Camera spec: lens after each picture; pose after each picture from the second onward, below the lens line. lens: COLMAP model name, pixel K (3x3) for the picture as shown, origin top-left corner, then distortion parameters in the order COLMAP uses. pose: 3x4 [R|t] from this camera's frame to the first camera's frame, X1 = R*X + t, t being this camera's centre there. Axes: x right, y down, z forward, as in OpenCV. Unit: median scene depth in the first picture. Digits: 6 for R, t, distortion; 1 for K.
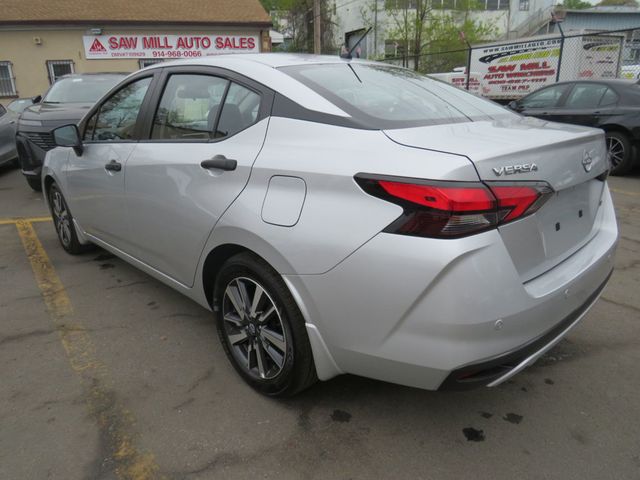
lens RADIAL K [[460.8, 0, 306.8], [0, 460.8, 238.7], [0, 0, 1]] dist [-0.057668, 0.037181]
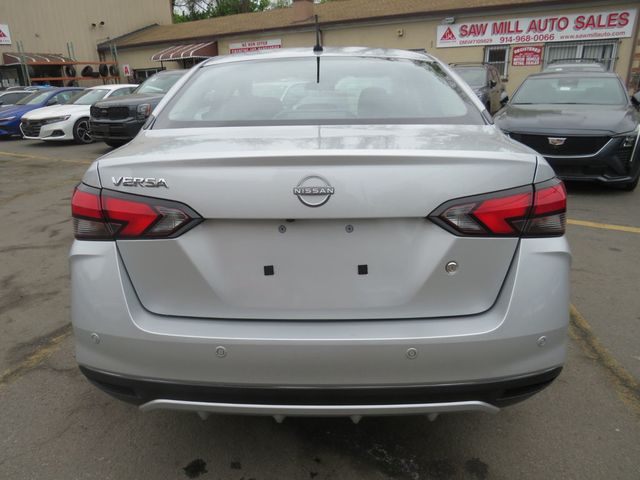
lens RADIAL K [[460.8, 0, 315.8], [0, 460.8, 242.8], [0, 0, 1]] dist [-0.057668, 0.037181]
pose [[0.701860, 0.230419, -0.674018, 0.132878], [-0.206461, 0.971422, 0.117101, -0.021289], [0.681738, 0.056970, 0.729375, 0.059561]]
